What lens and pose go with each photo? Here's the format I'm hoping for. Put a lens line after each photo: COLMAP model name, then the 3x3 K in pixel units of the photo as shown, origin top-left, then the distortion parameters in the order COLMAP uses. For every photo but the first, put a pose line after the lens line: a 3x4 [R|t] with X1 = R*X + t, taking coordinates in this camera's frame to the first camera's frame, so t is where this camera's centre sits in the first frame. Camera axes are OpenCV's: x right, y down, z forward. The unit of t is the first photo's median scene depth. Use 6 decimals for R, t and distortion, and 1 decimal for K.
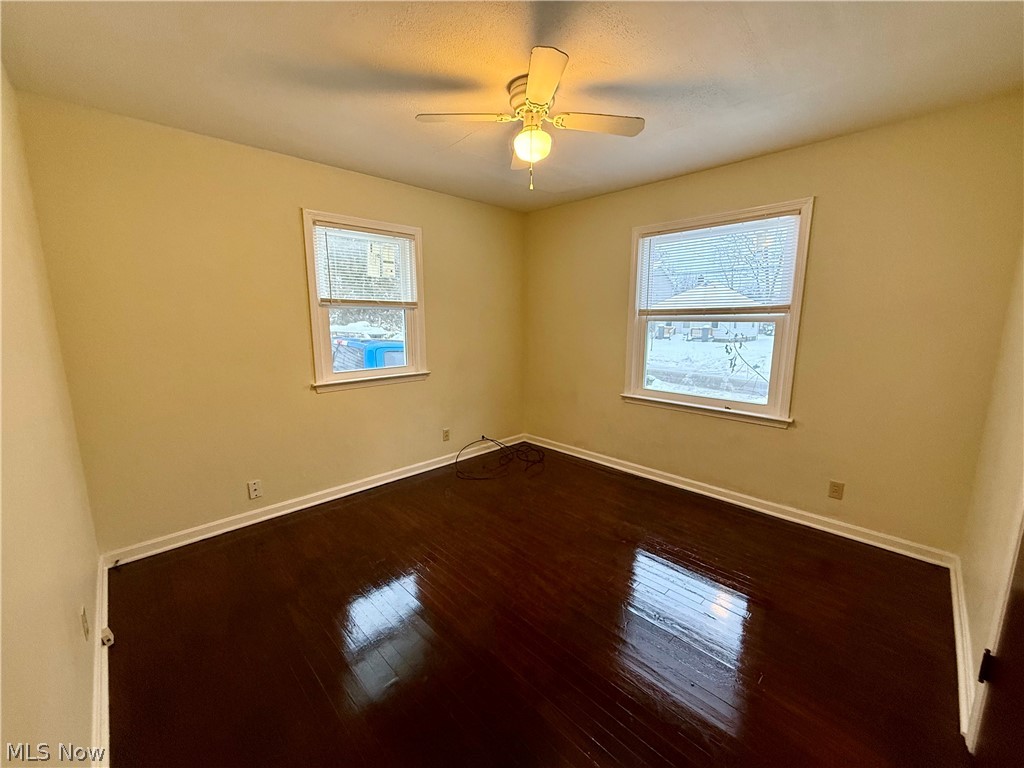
lens RADIAL K [[406.7, 0, 514.6], [0, 406.7, 382.1], [0, 0, 1]] dist [-0.001516, 0.000185]
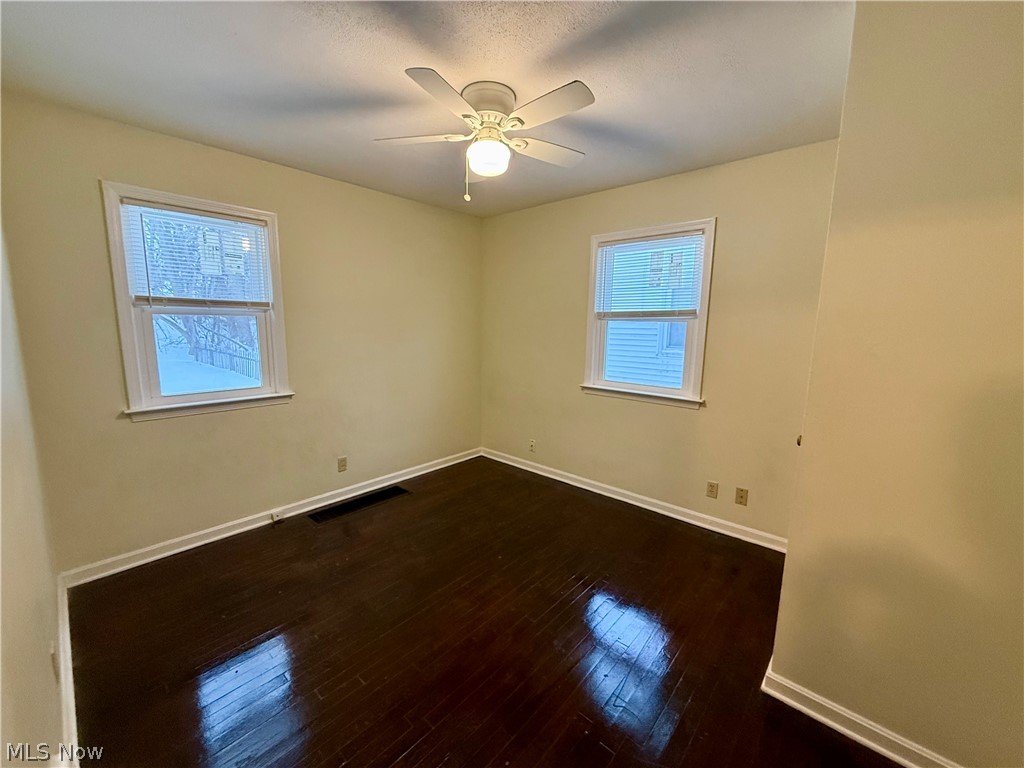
lens RADIAL K [[406.7, 0, 508.8], [0, 406.7, 386.1], [0, 0, 1]] dist [-0.001516, 0.000185]
pose [[0.997662, -0.002684, 0.068292, 0.148591], [0.003864, 0.999845, -0.017162, -0.021779], [-0.068236, 0.017386, 0.997518, 0.158237]]
